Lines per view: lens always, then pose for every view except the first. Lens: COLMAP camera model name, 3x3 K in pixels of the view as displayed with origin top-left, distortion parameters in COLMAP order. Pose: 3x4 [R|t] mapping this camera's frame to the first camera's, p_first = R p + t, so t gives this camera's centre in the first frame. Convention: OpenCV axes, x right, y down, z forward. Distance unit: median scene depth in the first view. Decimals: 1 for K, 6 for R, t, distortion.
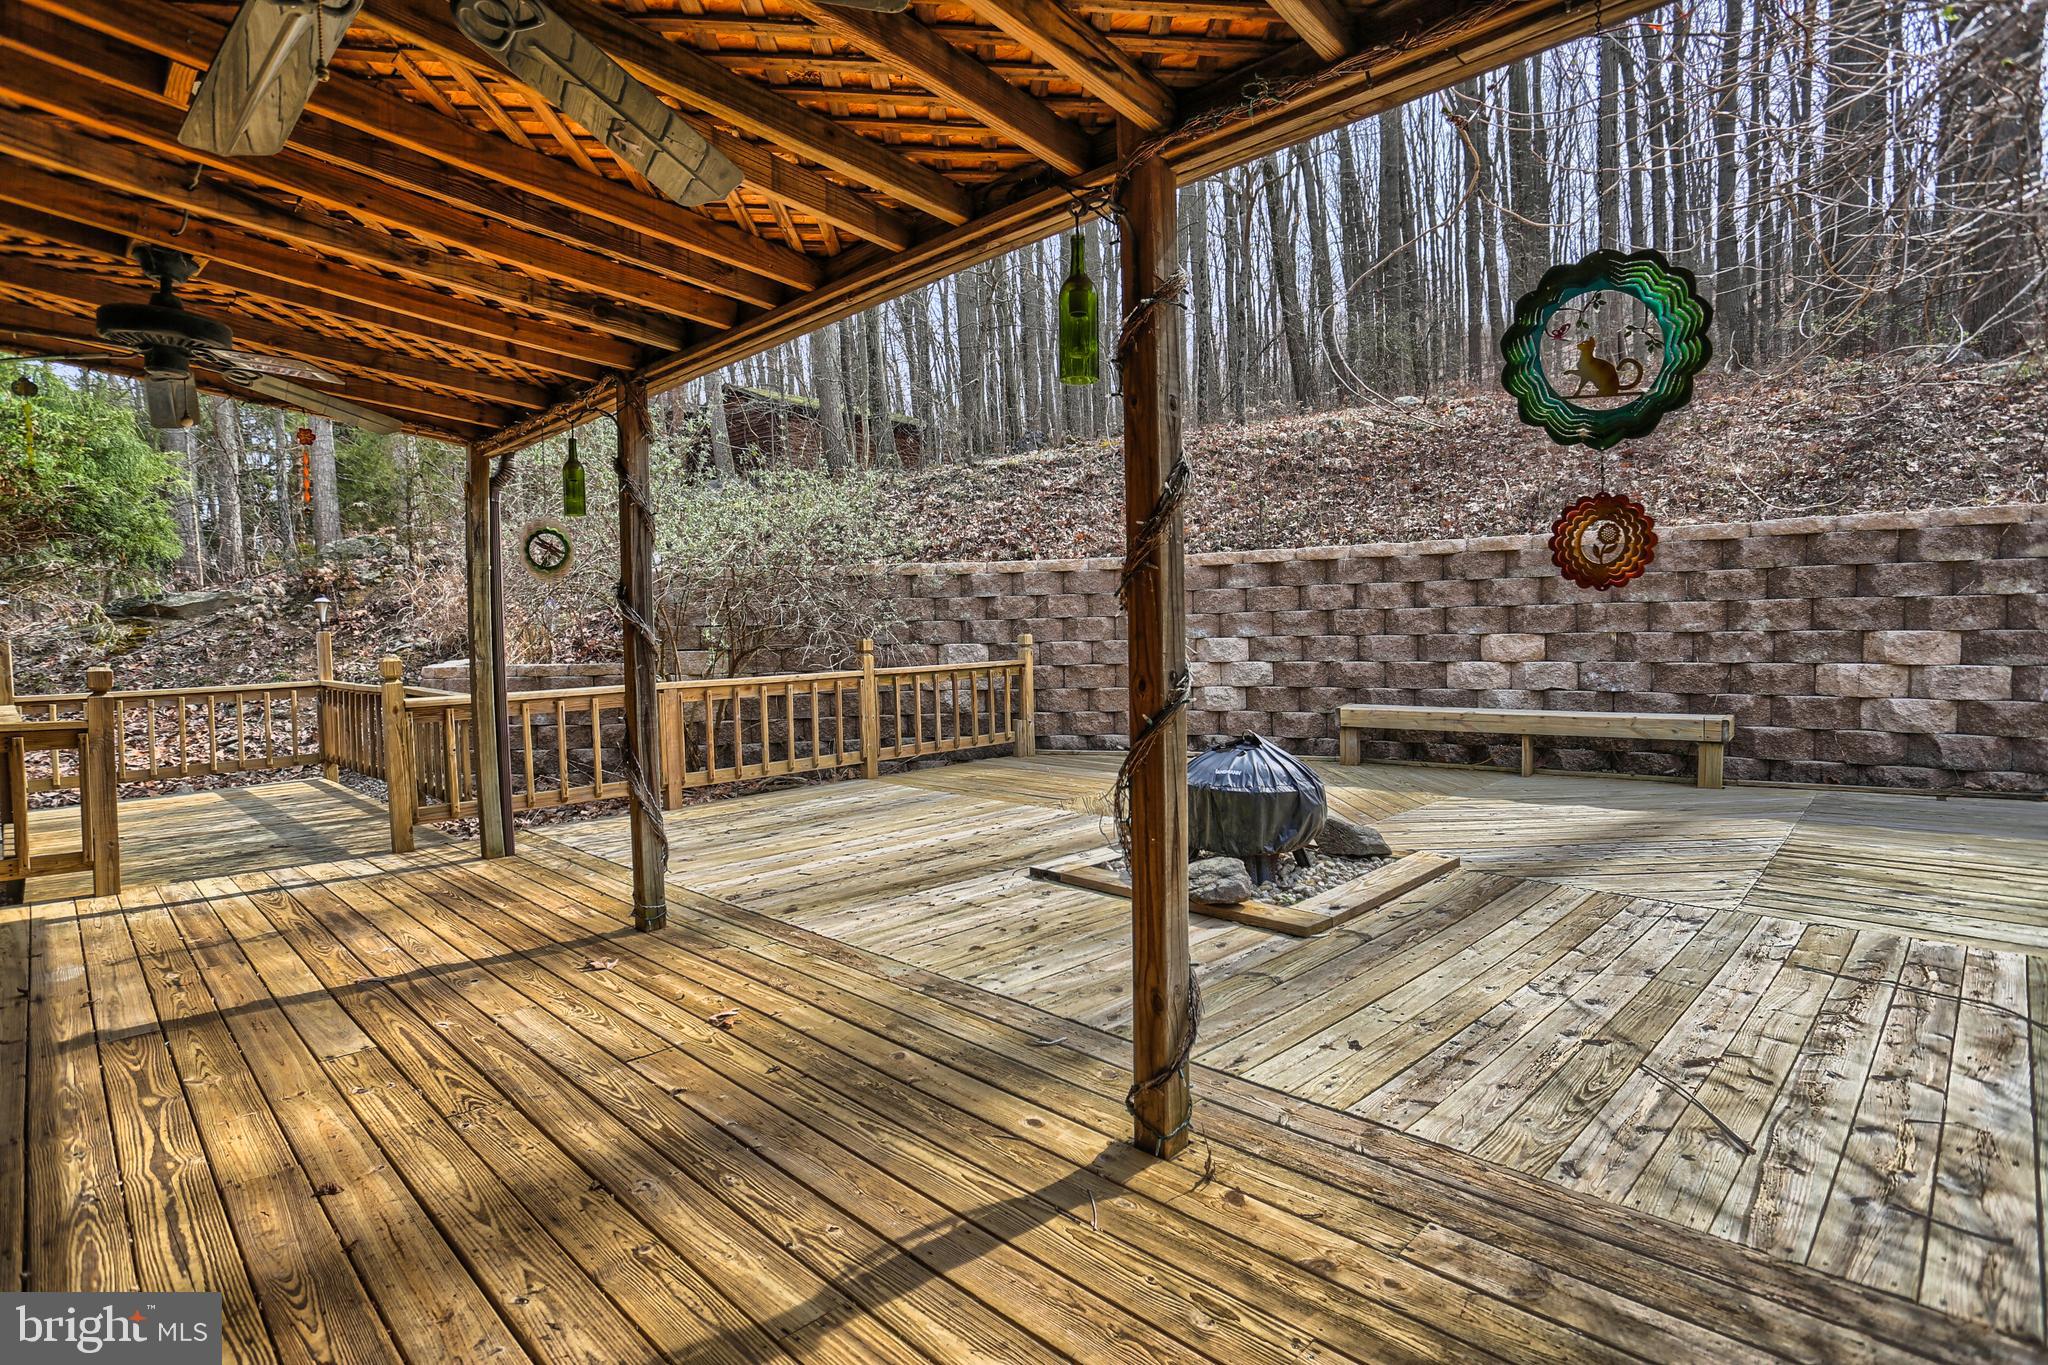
lens RADIAL K [[1053.0, 0, 1018.5], [0, 1053.0, 685.0], [0, 0, 1]] dist [-0.053389, 0.027090]
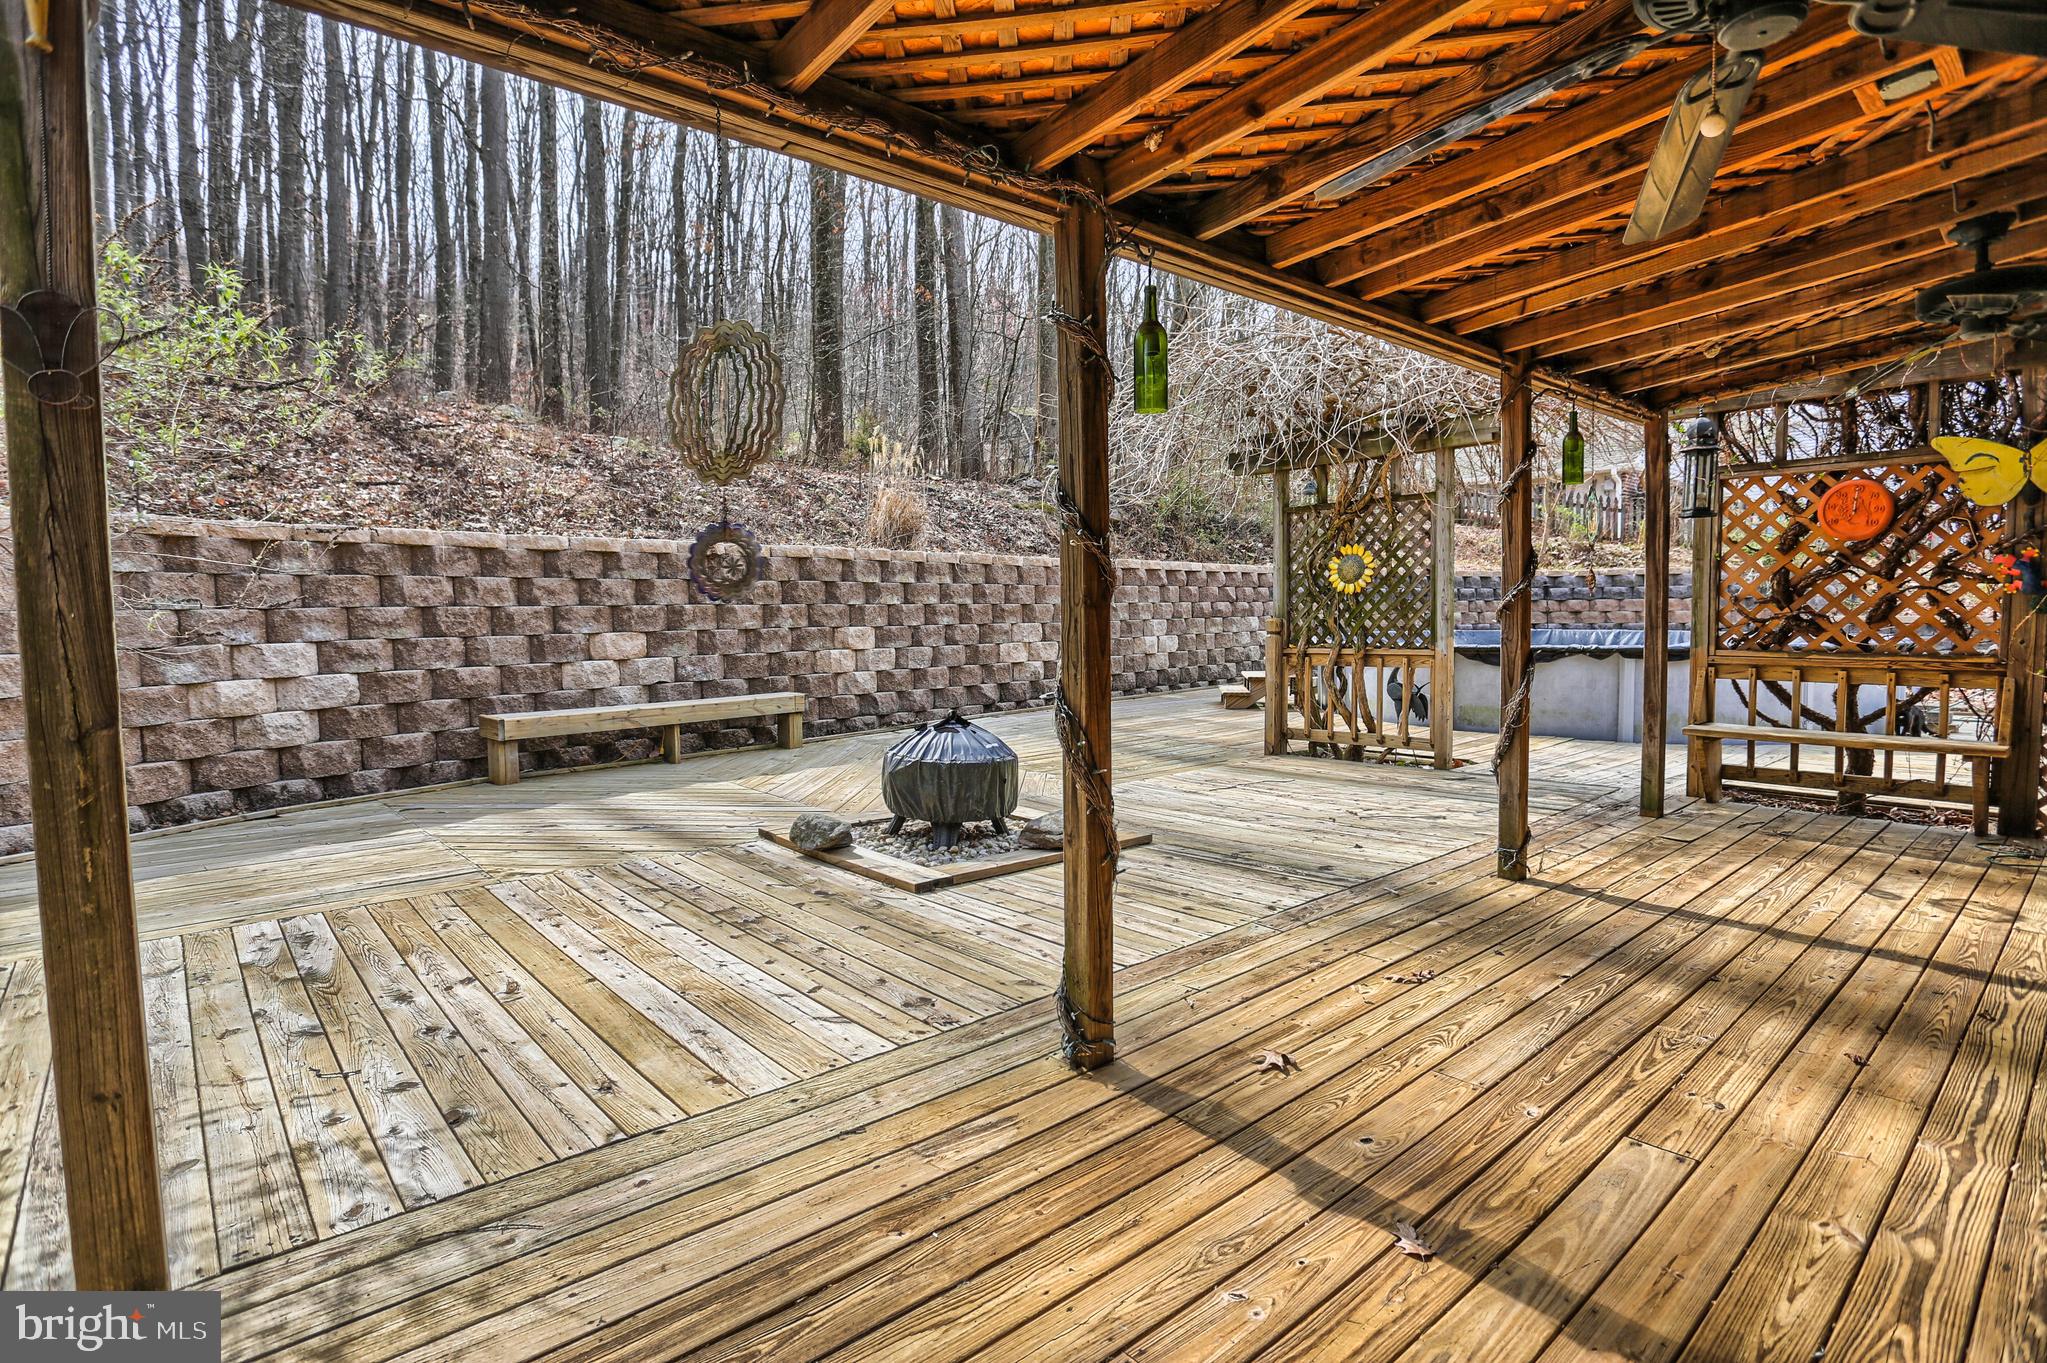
lens RADIAL K [[1052.4, 0, 1028.5], [0, 1052.4, 671.9], [0, 0, 1]] dist [-0.053389, 0.027090]
pose [[0.031904, -0.036448, 0.998826, -1.037503], [0.066698, 0.997185, 0.034258, -0.034778], [-0.997263, 0.065527, 0.034245, 1.043580]]
